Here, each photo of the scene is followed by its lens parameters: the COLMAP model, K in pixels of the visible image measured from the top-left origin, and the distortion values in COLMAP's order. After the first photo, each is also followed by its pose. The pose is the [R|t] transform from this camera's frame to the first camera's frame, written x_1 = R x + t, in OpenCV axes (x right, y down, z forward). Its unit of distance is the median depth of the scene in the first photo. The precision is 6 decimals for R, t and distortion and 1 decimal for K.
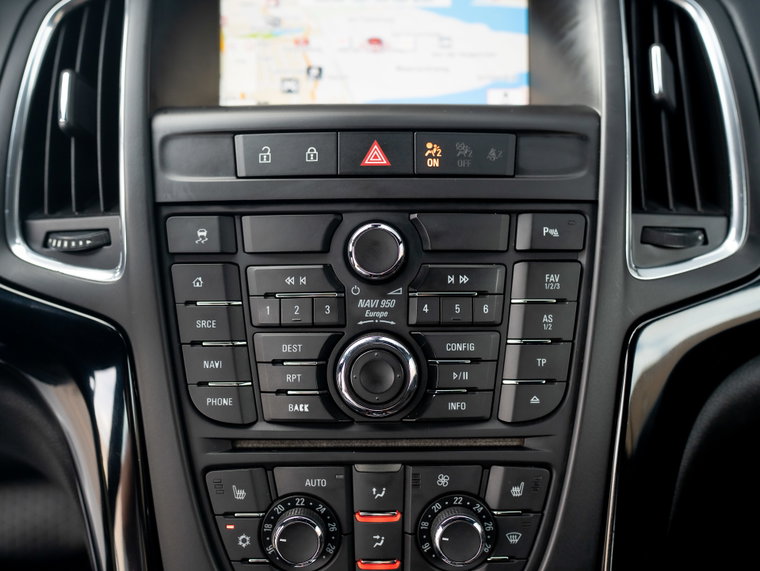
lens RADIAL K [[783.8, 0, 380.0], [0, 783.8, 285.5], [0, 0, 1]] dist [0.015841, 0.047653]
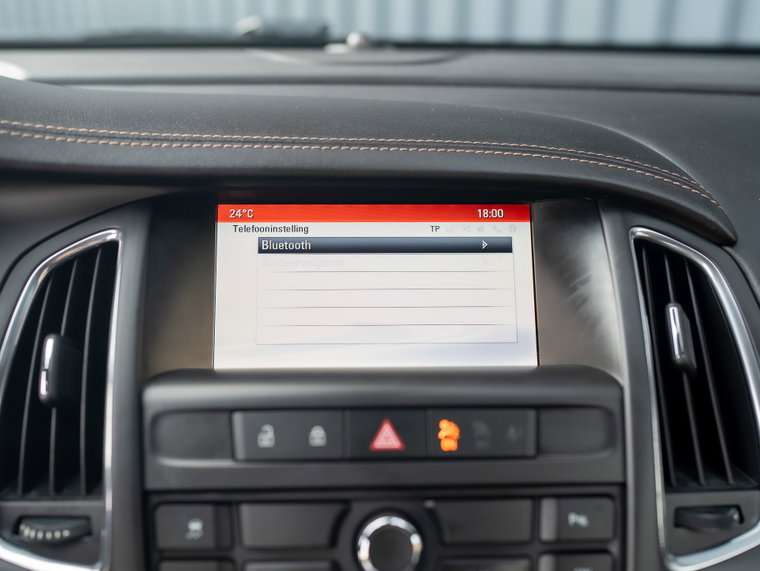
lens RADIAL K [[783.8, 0, 380.0], [0, 783.8, 285.5], [0, 0, 1]] dist [0.015841, 0.047653]
pose [[0.999241, -0.006309, 0.038449, -0.047118], [0.011051, 0.992171, -0.124394, -0.224535], [-0.037363, 0.124725, 0.991488, 0.059790]]
